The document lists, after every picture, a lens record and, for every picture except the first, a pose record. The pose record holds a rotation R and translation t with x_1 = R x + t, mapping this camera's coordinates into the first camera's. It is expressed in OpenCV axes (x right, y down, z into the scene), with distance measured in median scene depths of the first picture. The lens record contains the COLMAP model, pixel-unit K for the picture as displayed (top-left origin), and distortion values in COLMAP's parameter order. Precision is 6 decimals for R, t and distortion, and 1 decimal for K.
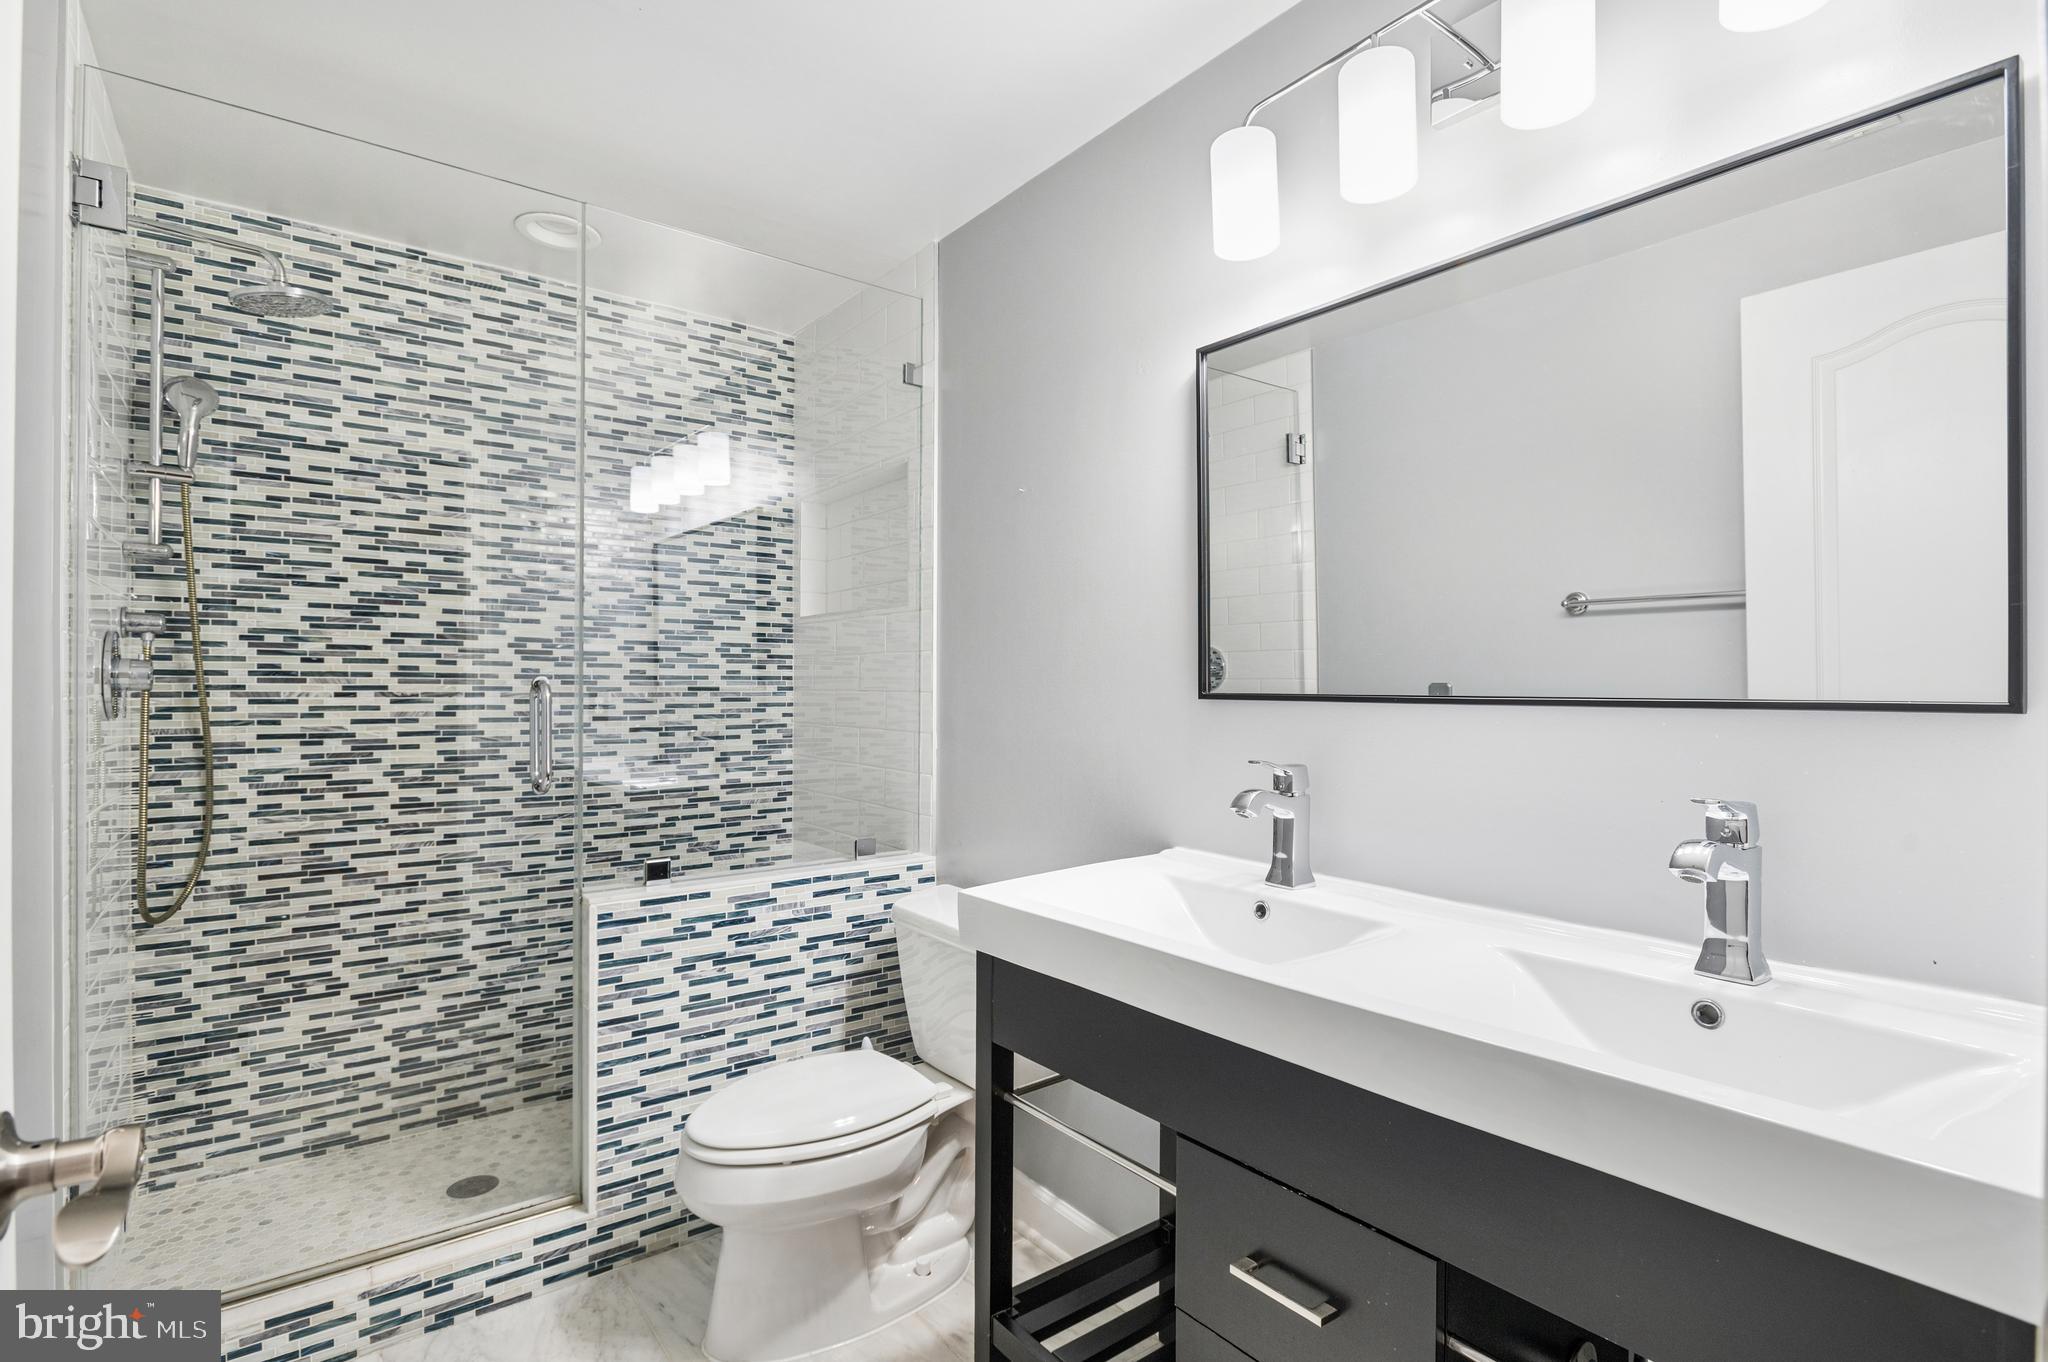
lens RADIAL K [[977.1, 0, 1021.6], [0, 977.1, 689.5], [0, 0, 1]] dist [-0.004087, -0.000172]
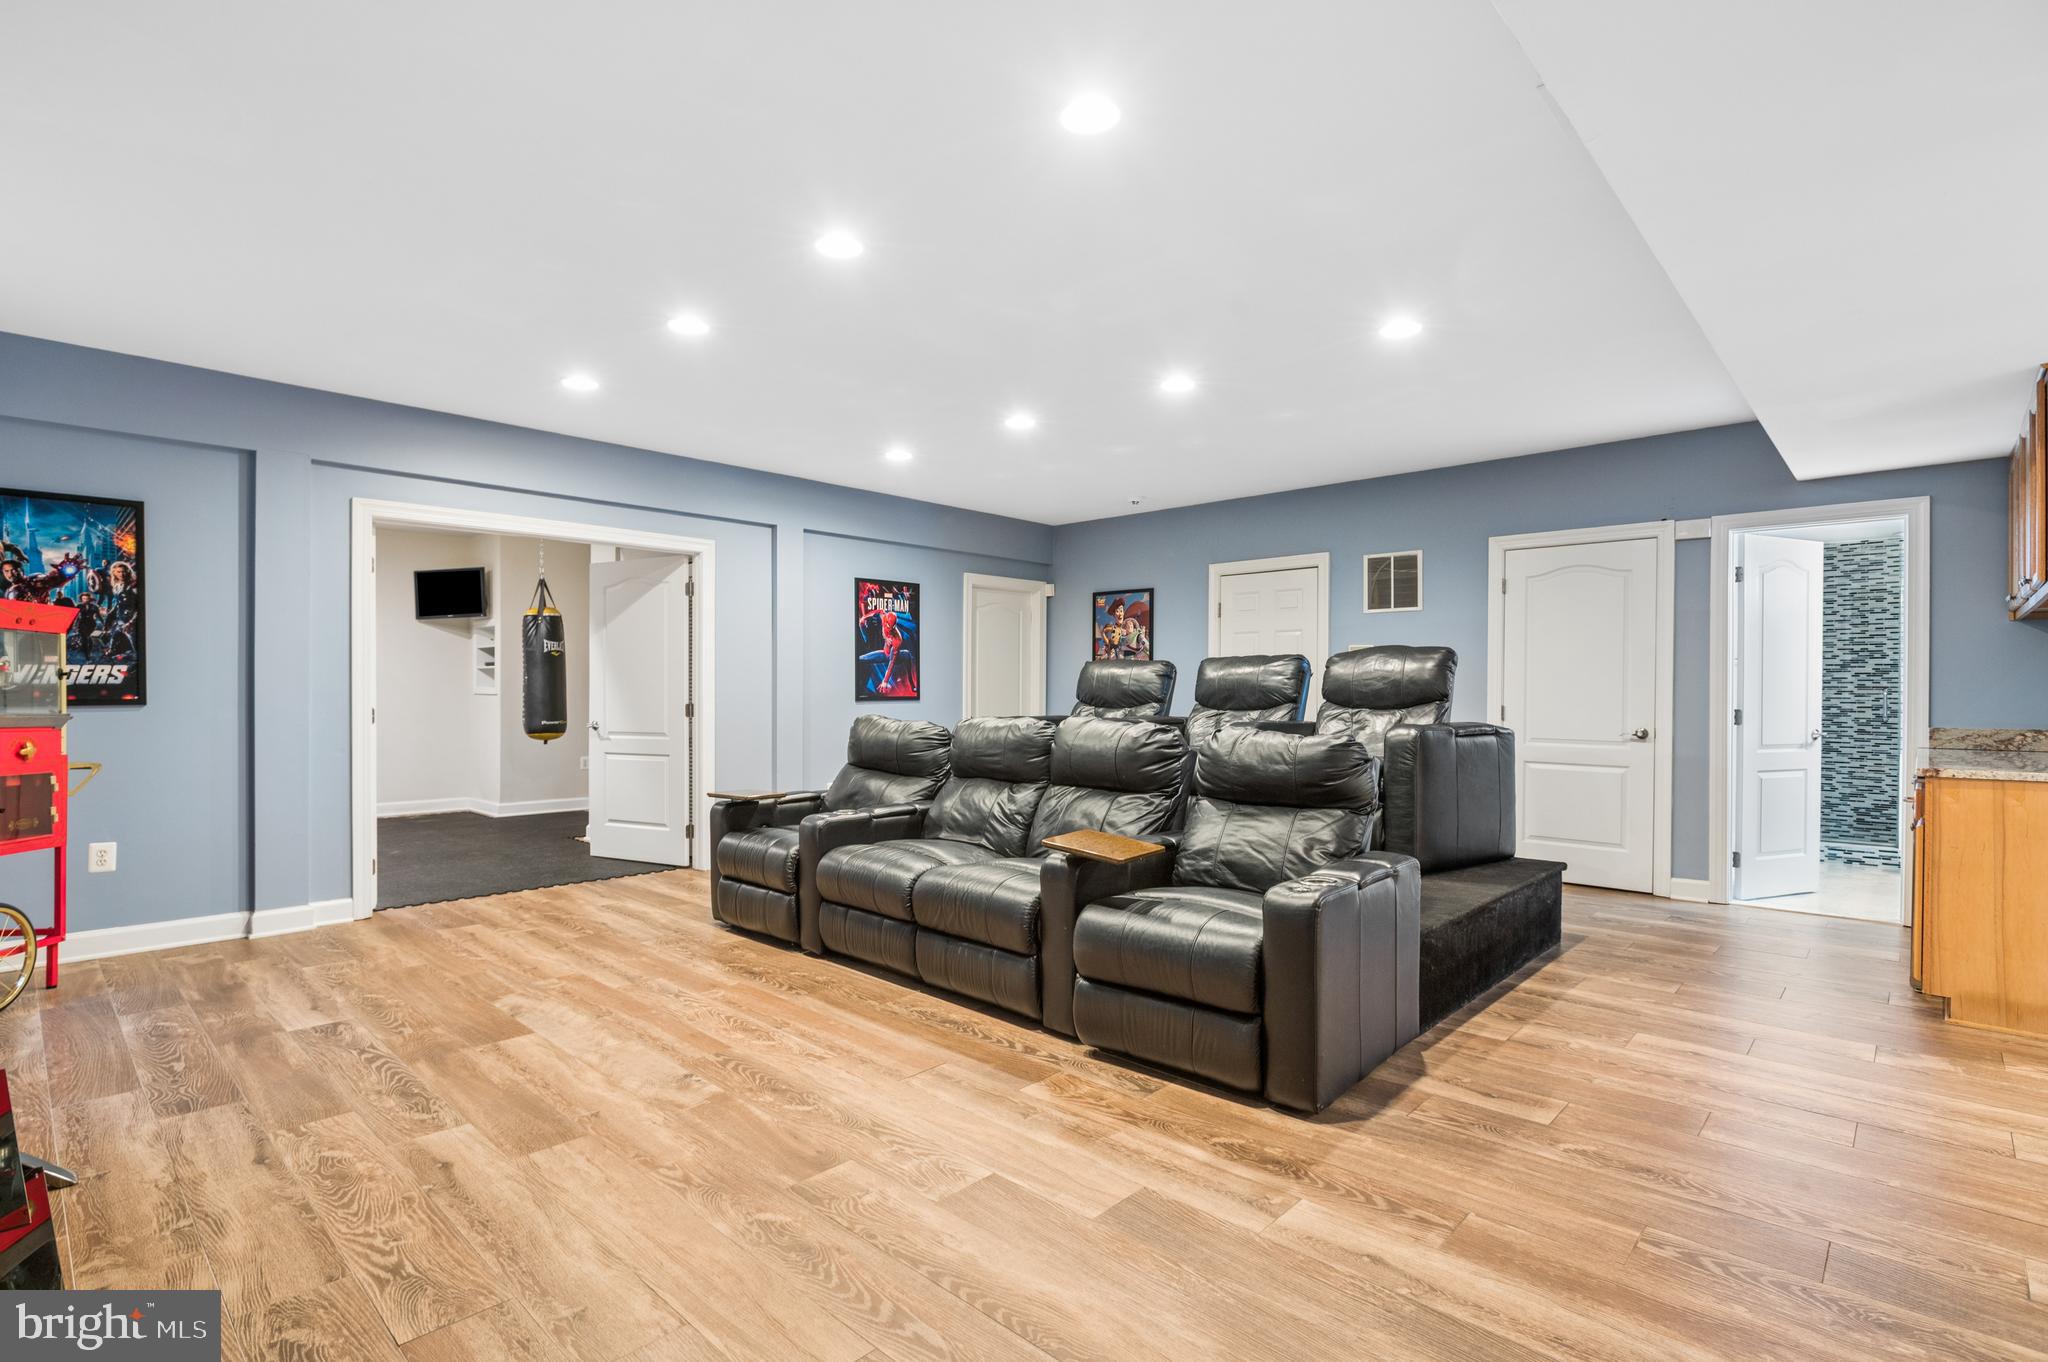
lens RADIAL K [[977.1, 0, 1020.6], [0, 977.1, 694.4], [0, 0, 1]] dist [-0.004087, -0.000172]
pose [[0.171248, 0.006140, -0.985209, 1.823680], [-0.002473, 0.999980, 0.005803, -0.003713], [0.985225, 0.001442, 0.171260, -1.989898]]
